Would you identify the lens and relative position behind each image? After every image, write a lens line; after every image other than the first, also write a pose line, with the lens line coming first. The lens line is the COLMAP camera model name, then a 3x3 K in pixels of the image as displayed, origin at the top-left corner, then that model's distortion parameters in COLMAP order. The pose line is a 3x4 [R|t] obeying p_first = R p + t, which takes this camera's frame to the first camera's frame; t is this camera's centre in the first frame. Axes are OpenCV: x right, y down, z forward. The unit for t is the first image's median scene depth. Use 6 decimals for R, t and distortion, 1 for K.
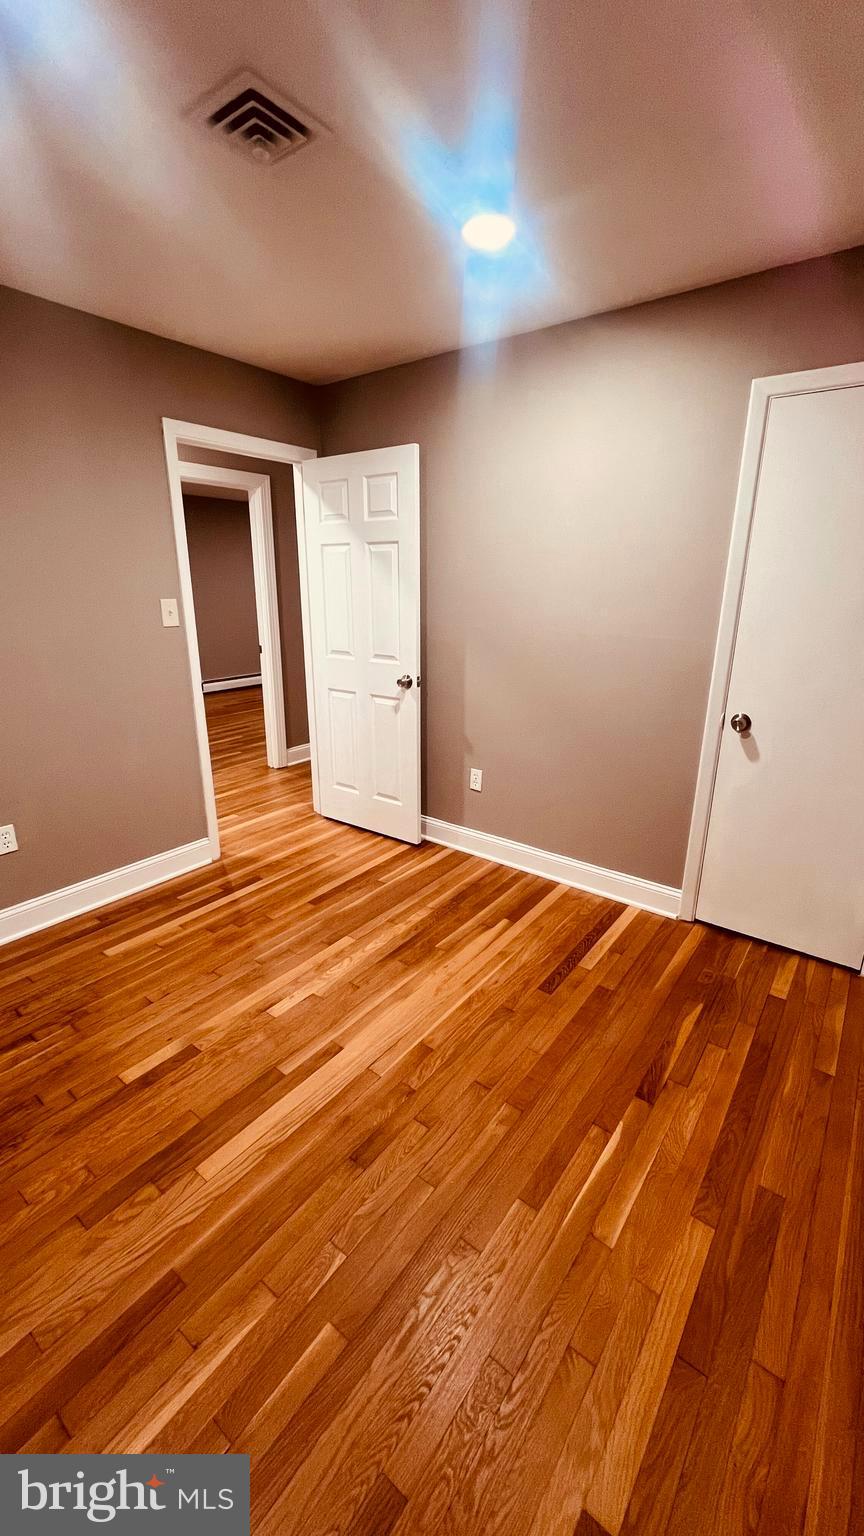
lens RADIAL K [[614.3, 0, 434.6], [0, 614.3, 769.4], [0, 0, 1]] dist [-0.003368, 0.000703]
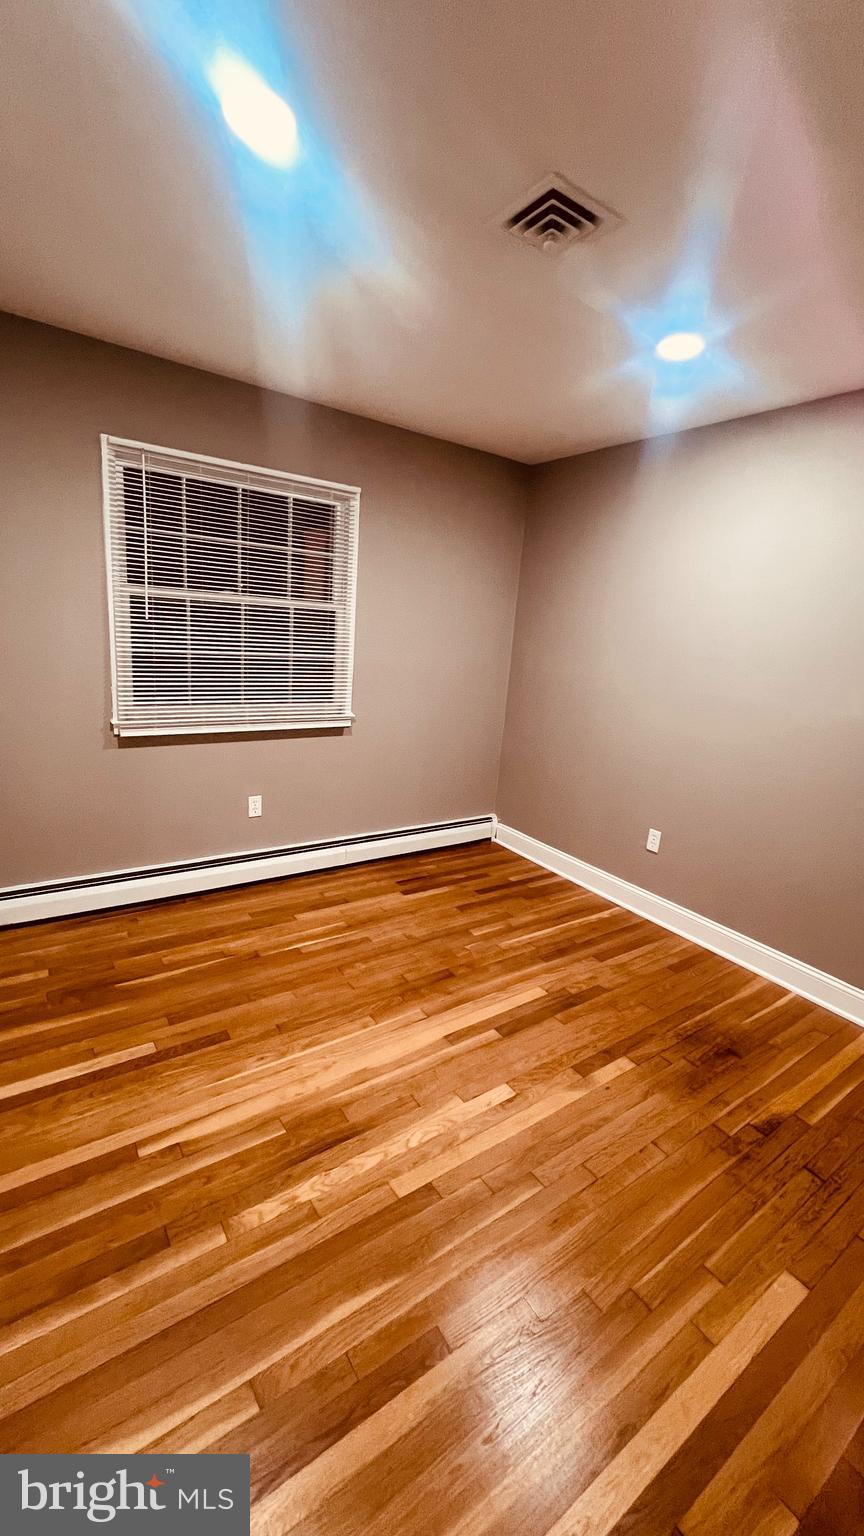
lens RADIAL K [[614.3, 0, 436.7], [0, 614.3, 752.8], [0, 0, 1]] dist [-0.003368, 0.000703]
pose [[-0.950232, -0.136776, 0.279913, -0.340908], [0.013447, 0.879629, 0.475469, -0.476958], [-0.311253, 0.455570, -0.834013, 1.533026]]
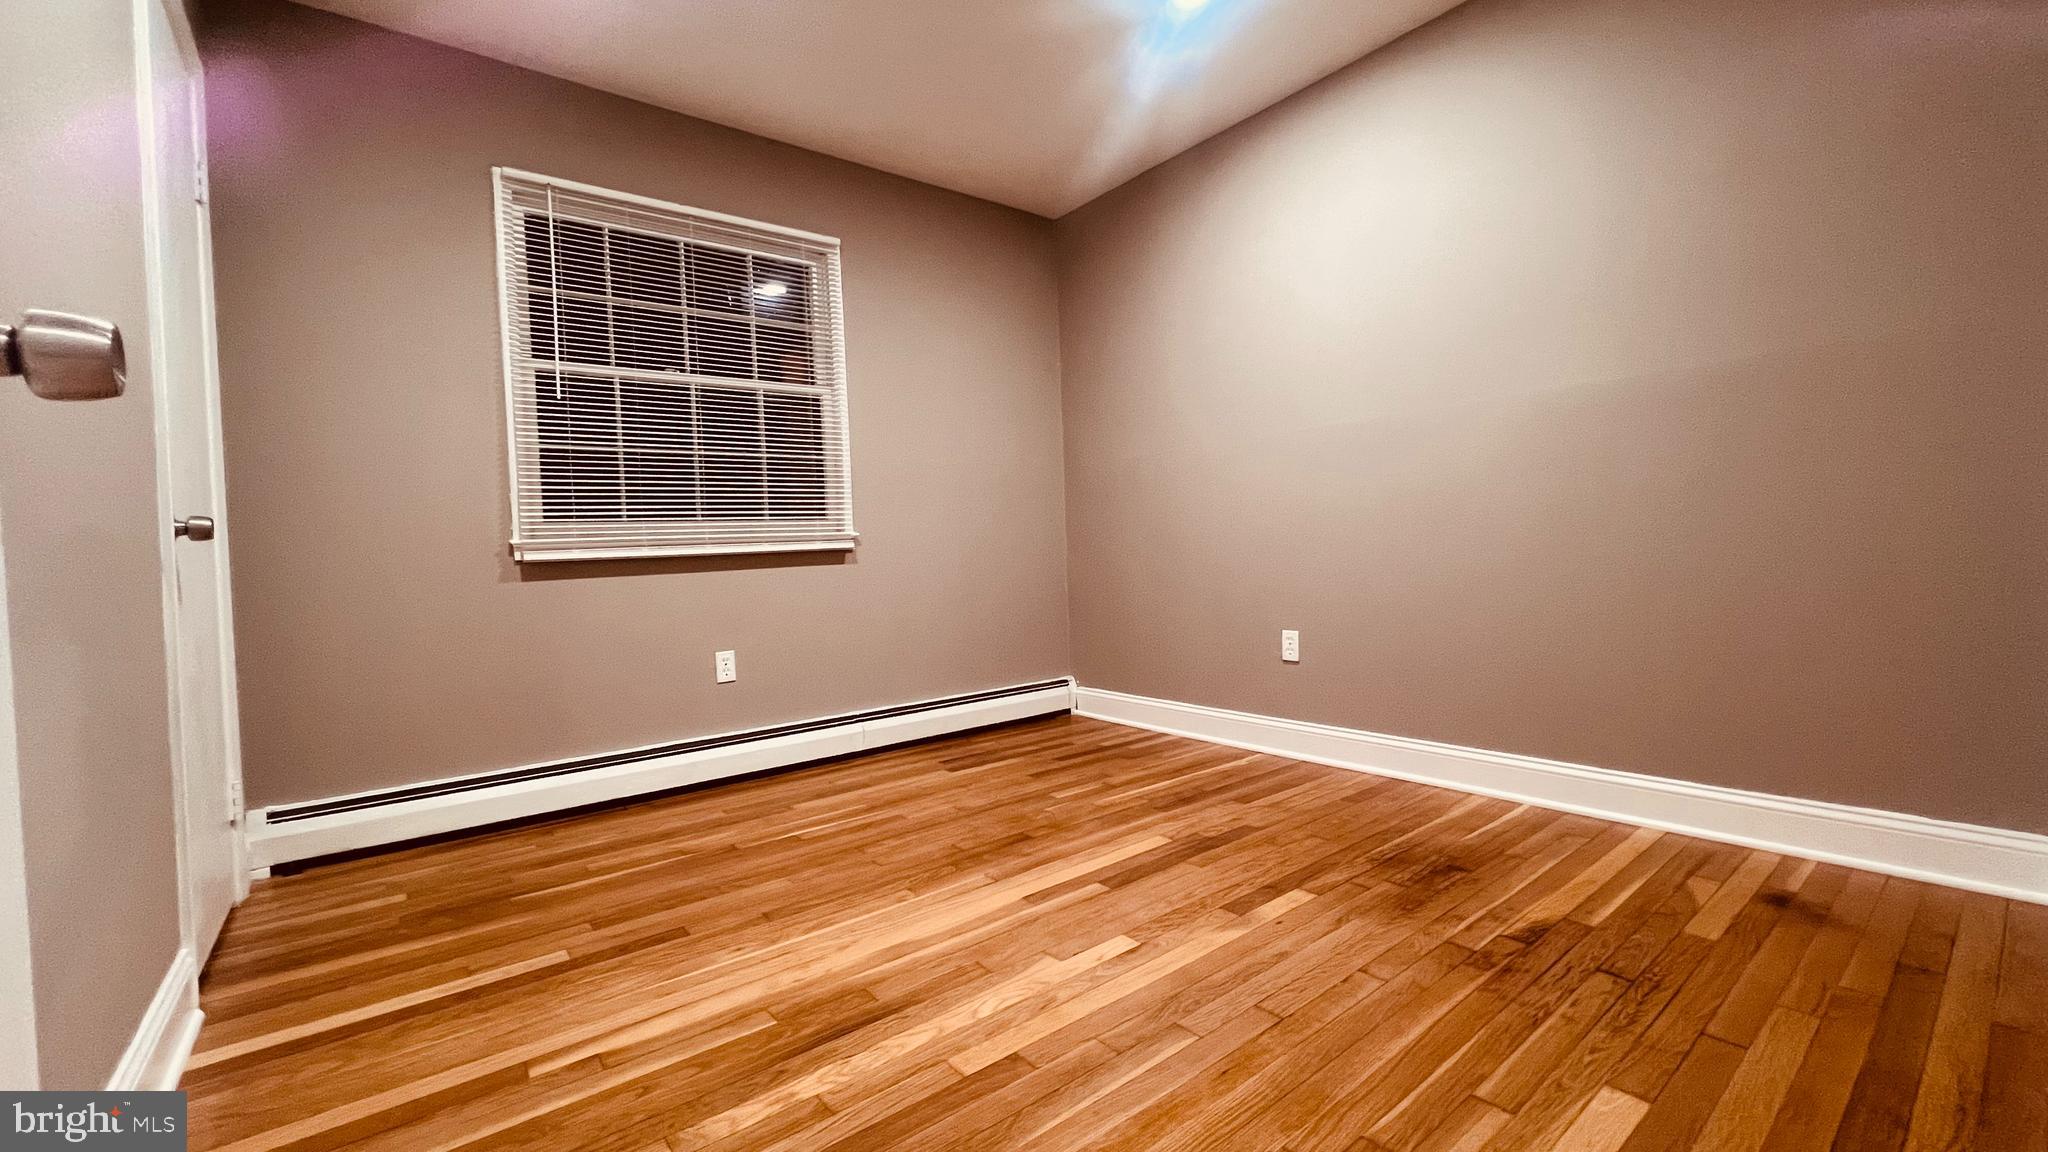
lens RADIAL K [[819.6, 0, 1018.0], [0, 819.6, 561.3], [0, 0, 1]] dist [-0.004680, 0.000938]
pose [[-0.966077, 0.030439, 0.256455, -0.365243], [0.109400, 0.947766, 0.299620, -0.193543], [-0.233939, 0.317512, -0.918944, 1.594009]]
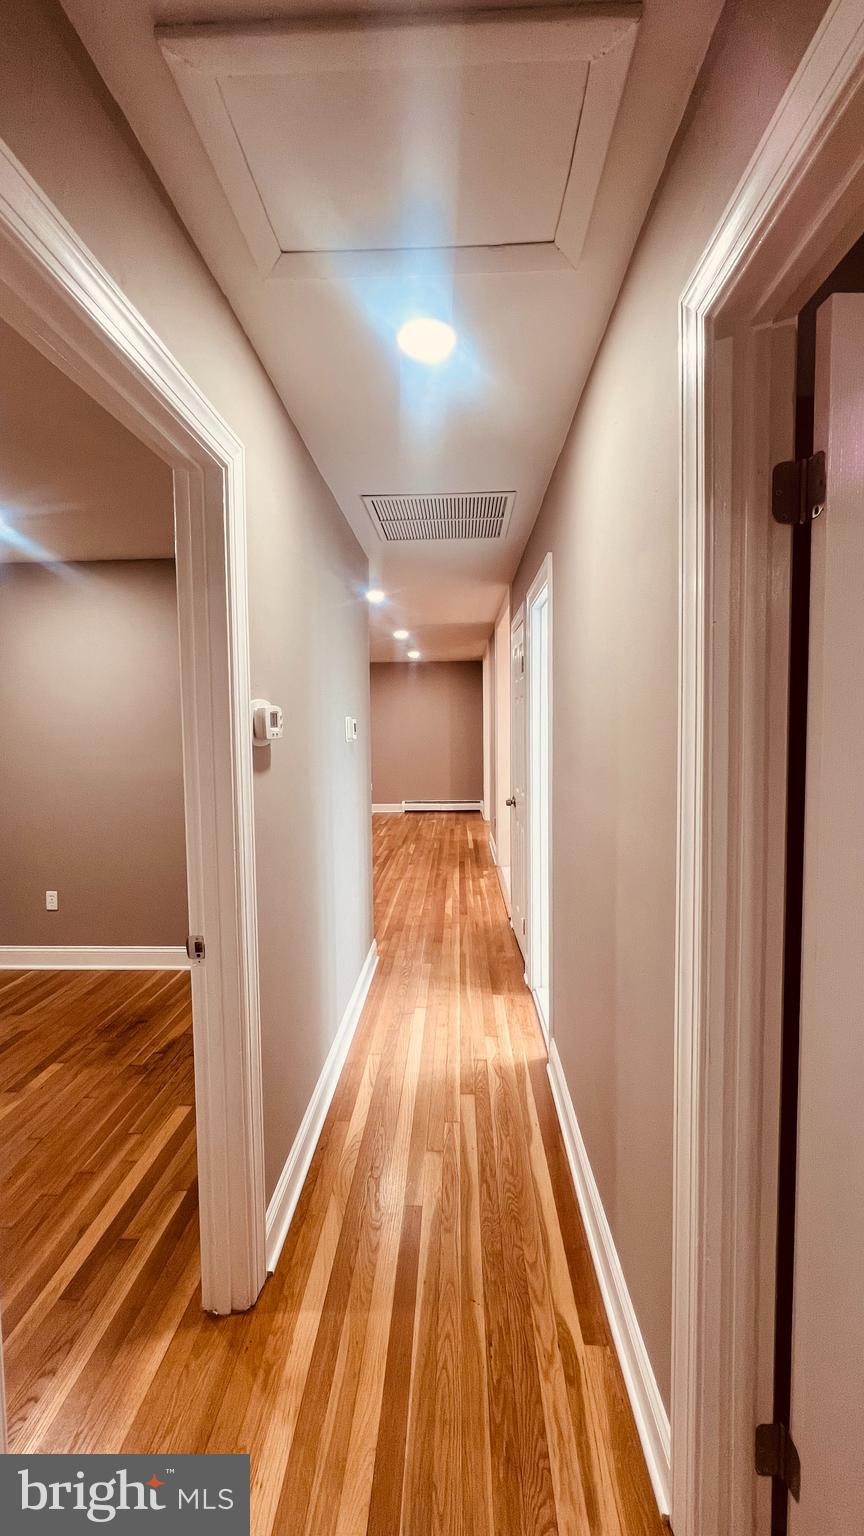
lens RADIAL K [[614.3, 0, 432.1], [0, 614.3, 762.9], [0, 0, 1]] dist [-0.003368, 0.000703]
pose [[-0.823898, 0.047784, -0.564720, -0.378601], [-0.156722, 0.938372, 0.308051, -0.626628], [0.544638, 0.342307, -0.765634, 1.976746]]
